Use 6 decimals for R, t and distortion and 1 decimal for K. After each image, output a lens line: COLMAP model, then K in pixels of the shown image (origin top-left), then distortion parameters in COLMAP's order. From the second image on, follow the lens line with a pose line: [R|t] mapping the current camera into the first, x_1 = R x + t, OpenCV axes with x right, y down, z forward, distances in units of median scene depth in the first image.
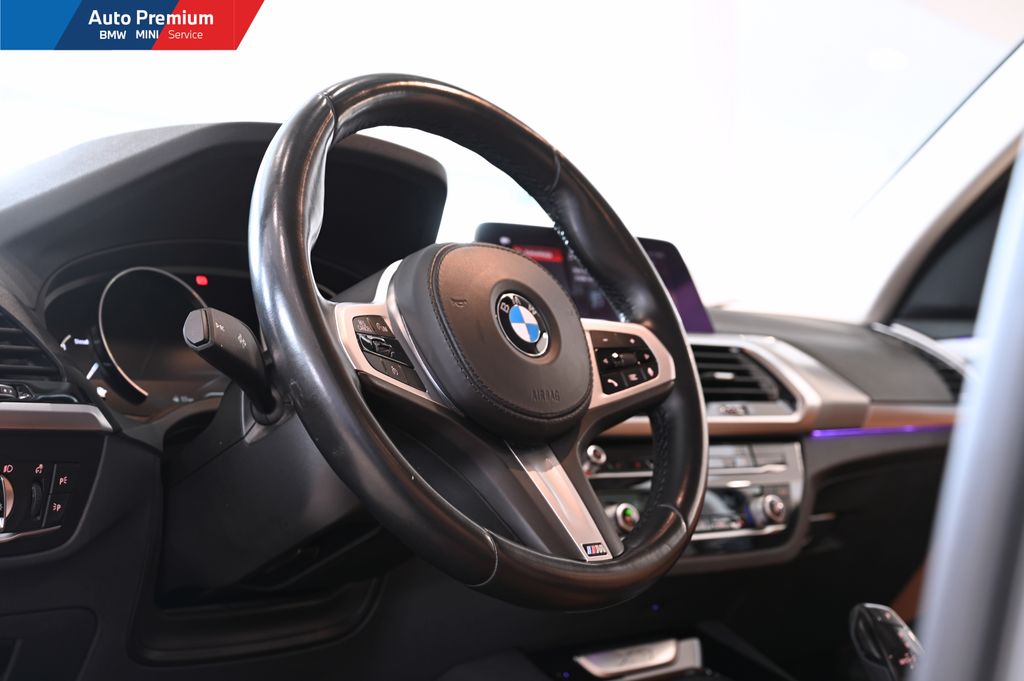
lens RADIAL K [[1552.7, 0, 513.6], [0, 1552.7, 339.7], [0, 0, 1]] dist [0.003056, 0.000000]
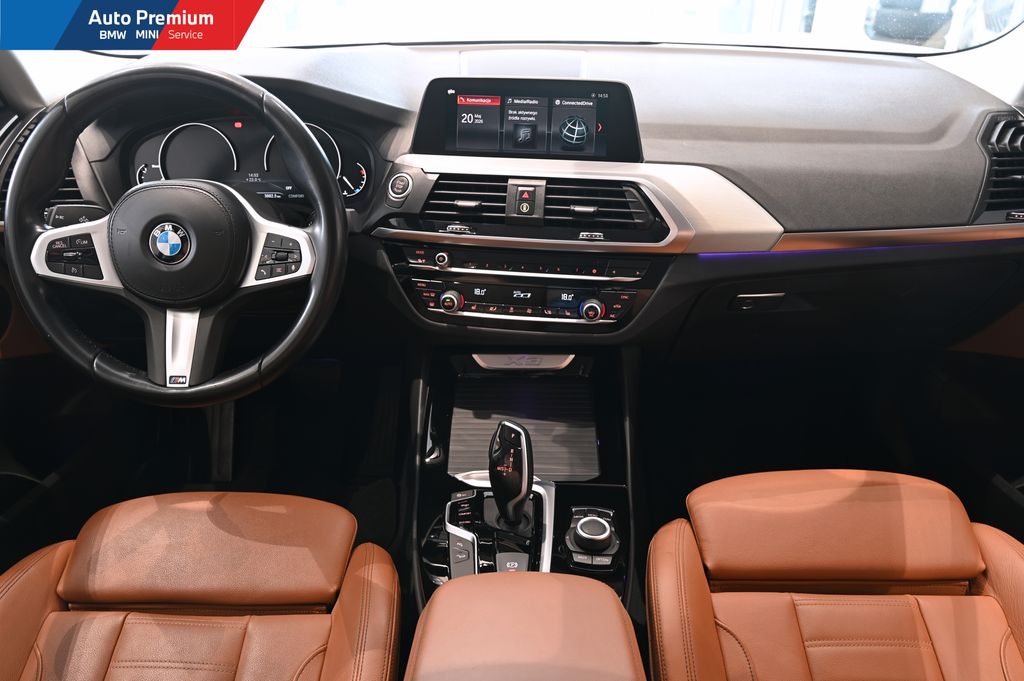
lens RADIAL K [[770.3, 0, 506.1], [0, 770.3, 341.8], [0, 0, 1]] dist [-0.005844, -0.006141]
pose [[0.644611, 0.386846, -0.659414, 0.778831], [0.045649, 0.841516, 0.538300, -0.329592], [0.763147, -0.377096, 0.524791, 0.736240]]
